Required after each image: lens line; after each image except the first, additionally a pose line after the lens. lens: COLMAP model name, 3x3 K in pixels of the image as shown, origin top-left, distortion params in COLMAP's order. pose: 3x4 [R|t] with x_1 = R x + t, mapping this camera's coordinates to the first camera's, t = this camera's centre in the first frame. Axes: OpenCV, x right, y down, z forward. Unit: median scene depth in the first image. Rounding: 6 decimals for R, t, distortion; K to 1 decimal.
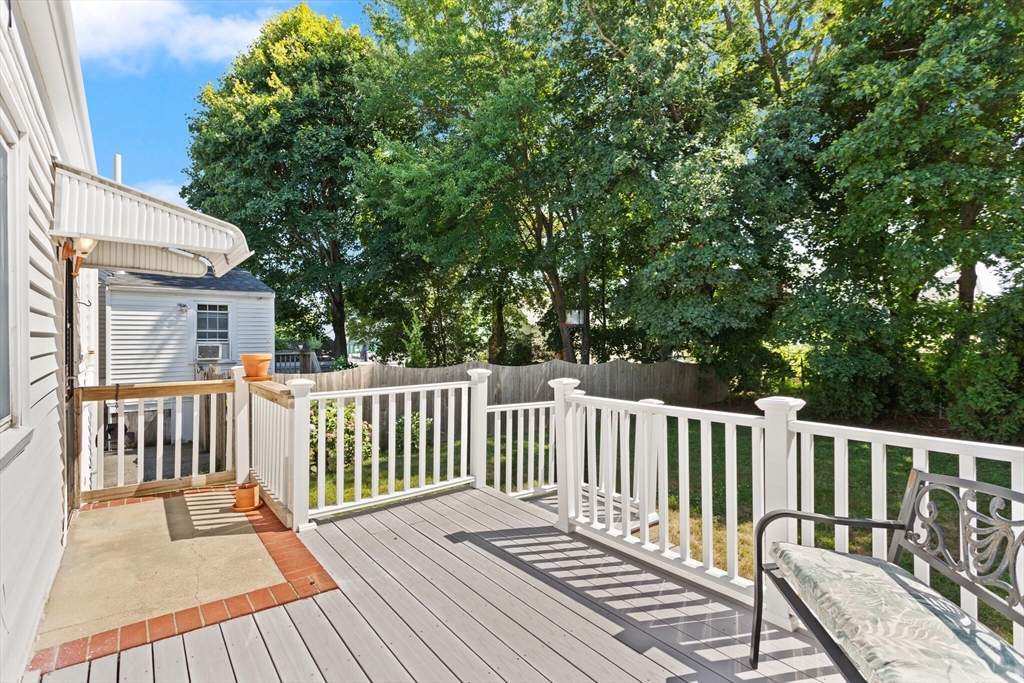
lens RADIAL K [[490.2, 0, 510.9], [0, 490.2, 350.4], [0, 0, 1]] dist [-0.001294, 0.000769]
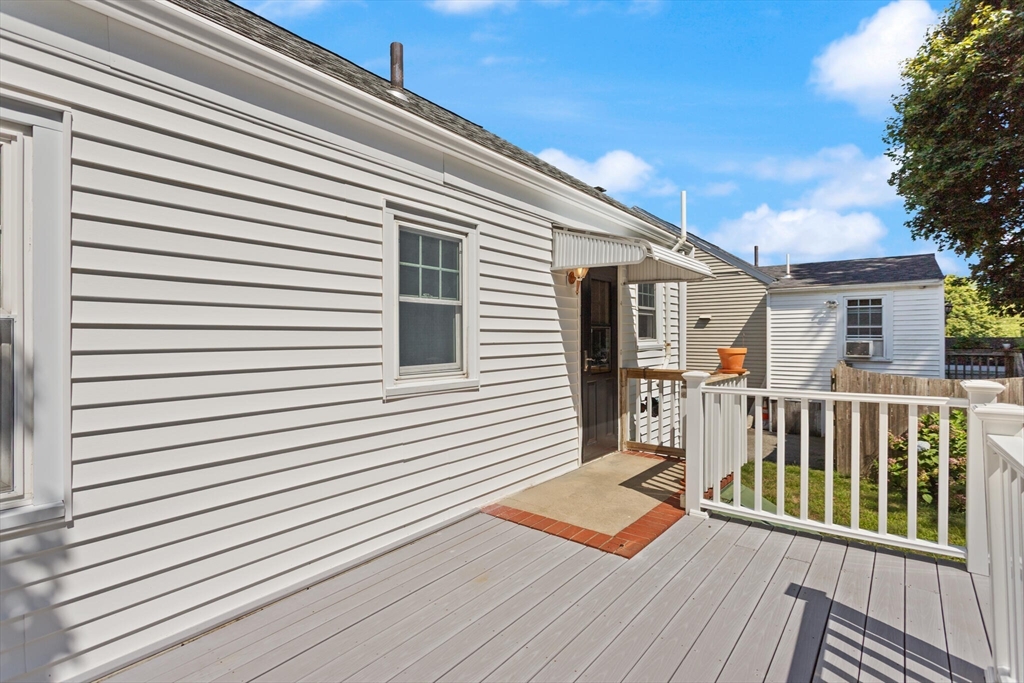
lens RADIAL K [[490.2, 0, 508.5], [0, 490.2, 335.2], [0, 0, 1]] dist [-0.001294, 0.000769]
pose [[0.257803, -0.000104, -0.966198, 0.384642], [-0.024576, 0.999676, -0.006665, -0.001126], [0.965885, 0.025464, 0.257717, 0.266431]]
